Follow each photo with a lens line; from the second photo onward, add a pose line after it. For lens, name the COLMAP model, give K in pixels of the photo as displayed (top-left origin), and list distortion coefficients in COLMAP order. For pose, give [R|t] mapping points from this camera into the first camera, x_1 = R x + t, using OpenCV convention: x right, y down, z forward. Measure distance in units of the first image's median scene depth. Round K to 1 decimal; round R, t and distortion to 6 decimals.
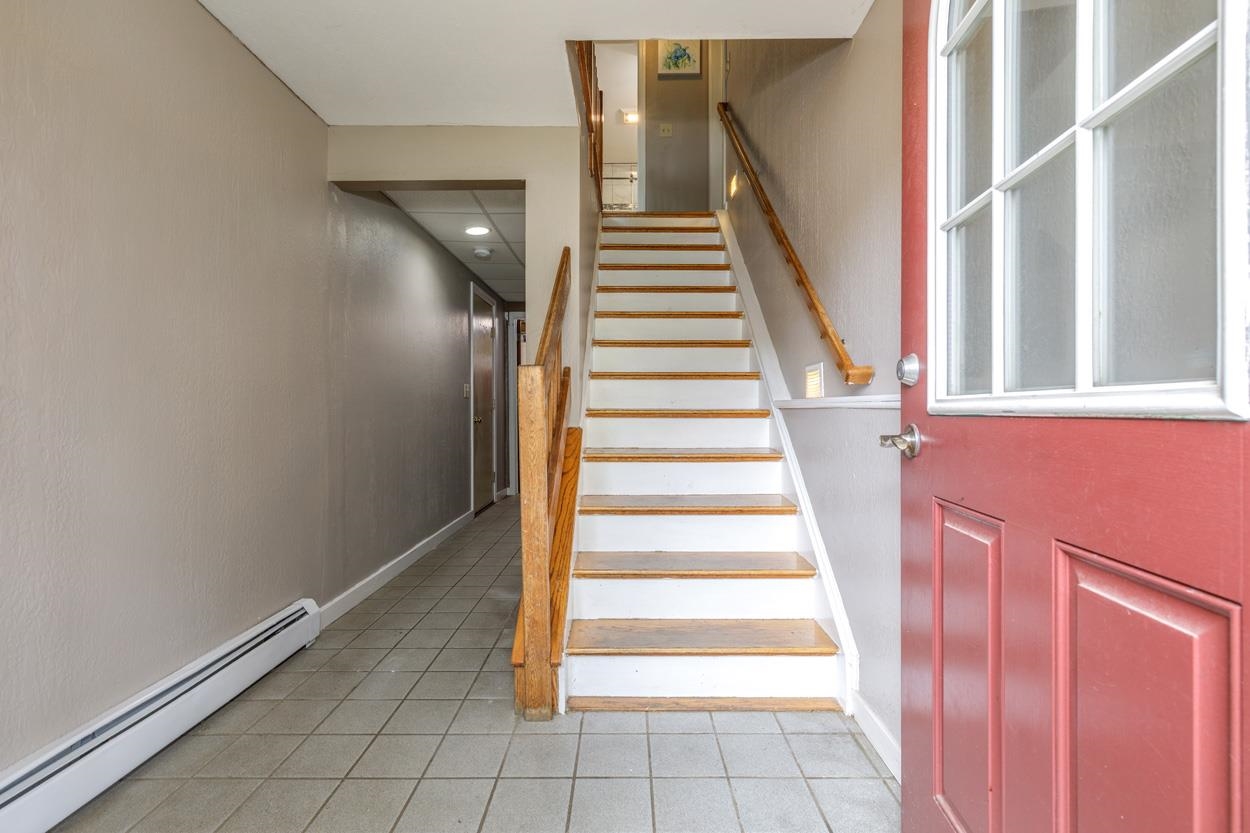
lens RADIAL K [[570.5, 0, 625.0], [0, 570.5, 416.5], [0, 0, 1]] dist [0.000869, -0.000061]
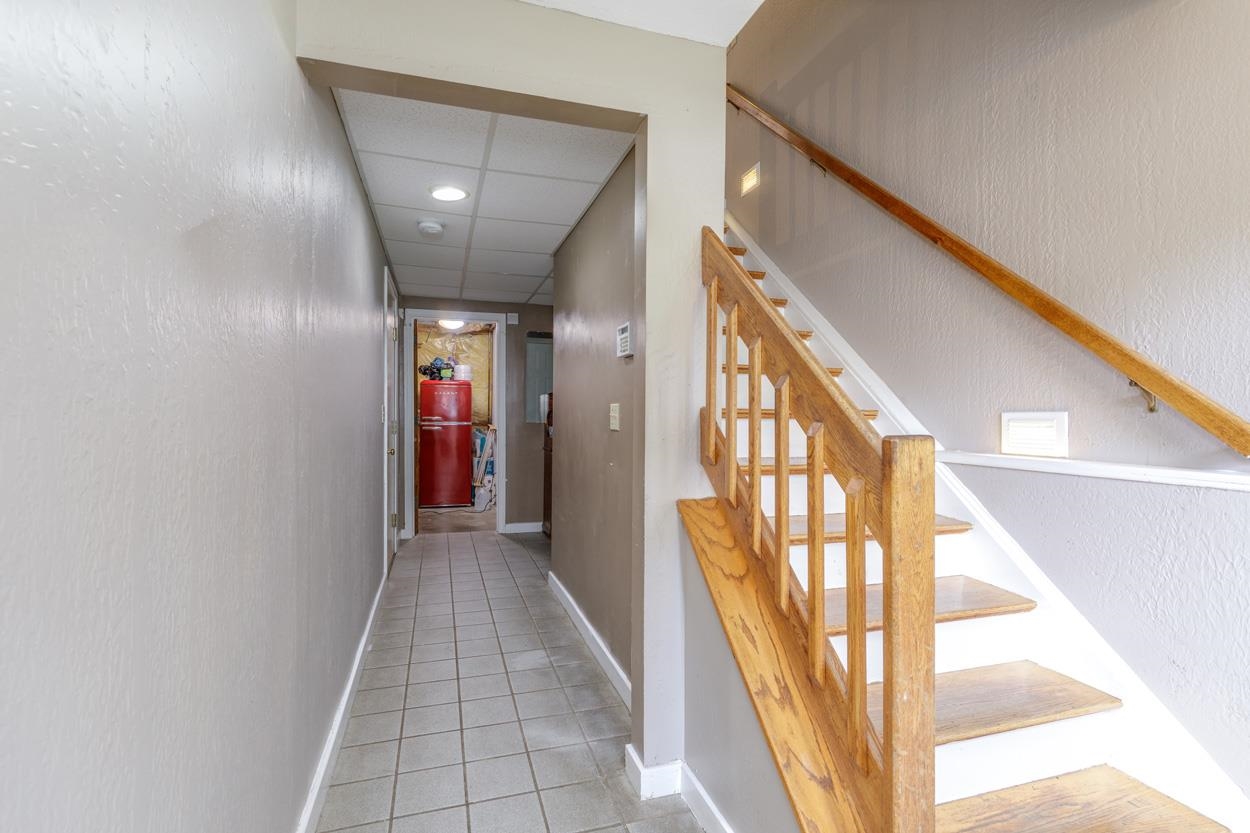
lens RADIAL K [[554.5, 0, 622.7], [0, 554.5, 415.5], [0, 0, 1]] dist [0.003198, -0.000045]
pose [[0.947075, 0.009590, 0.320870, -0.243114], [-0.006601, 0.999924, -0.010403, -0.041106], [-0.320945, 0.007735, 0.947066, 0.253761]]
